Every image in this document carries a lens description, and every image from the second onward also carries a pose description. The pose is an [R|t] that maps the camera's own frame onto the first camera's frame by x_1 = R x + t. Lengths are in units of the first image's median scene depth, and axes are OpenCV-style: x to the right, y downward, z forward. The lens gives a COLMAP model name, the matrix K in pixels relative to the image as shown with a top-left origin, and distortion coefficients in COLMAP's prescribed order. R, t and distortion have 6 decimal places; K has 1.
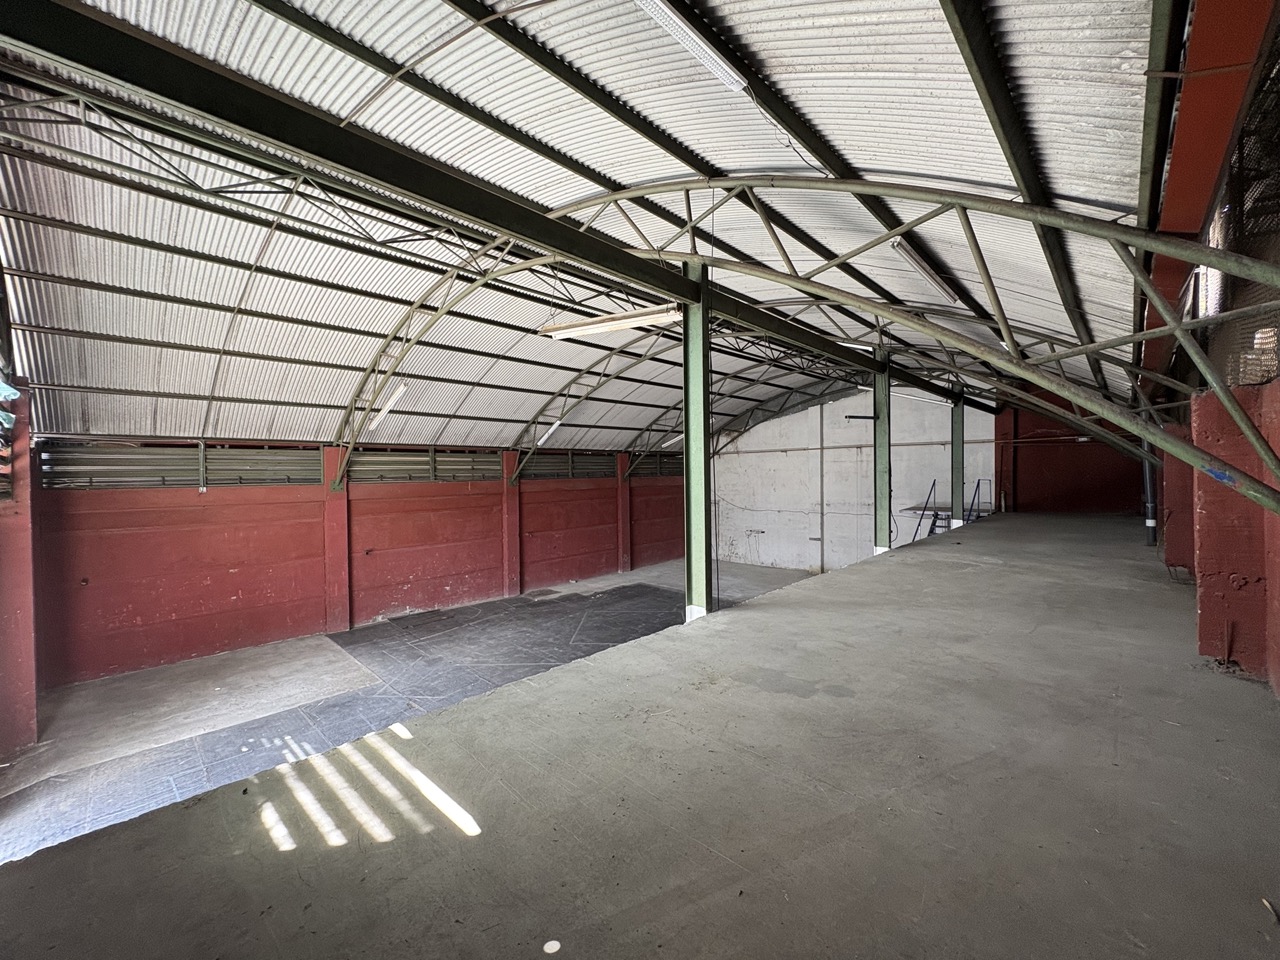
lens RADIAL K [[508.8, 0, 639.6], [0, 508.8, 480.1], [0, 0, 1]] dist [-0.001287, 0.000771]
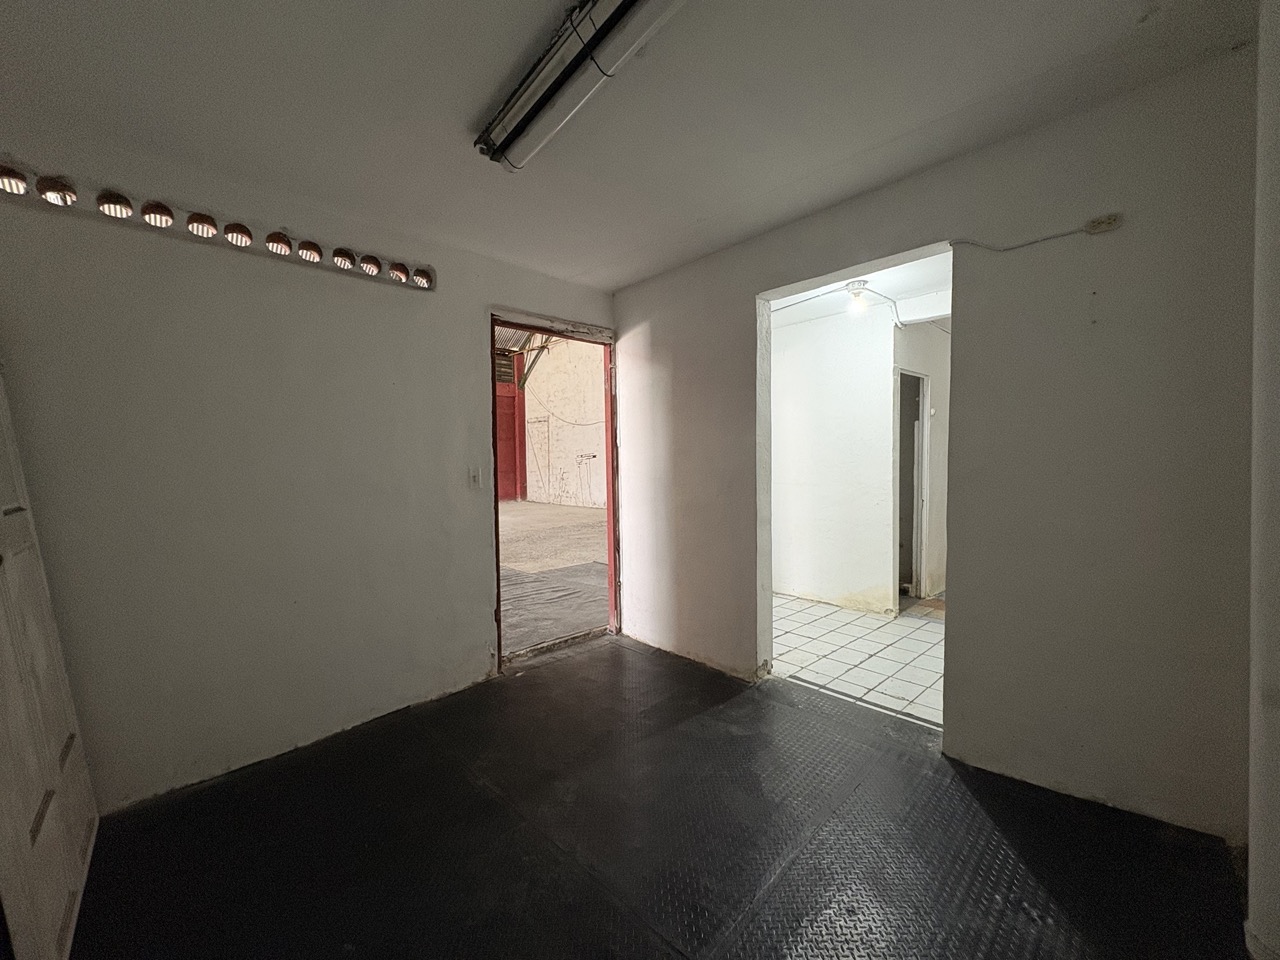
lens RADIAL K [[508.8, 0, 636.6], [0, 508.8, 478.1], [0, 0, 1]] dist [-0.001287, 0.000771]
pose [[0.997802, 0.000460, -0.066269, 0.479610], [0.000920, 0.999783, 0.020793, 0.164122], [0.066264, -0.020808, 0.997585, 0.485556]]
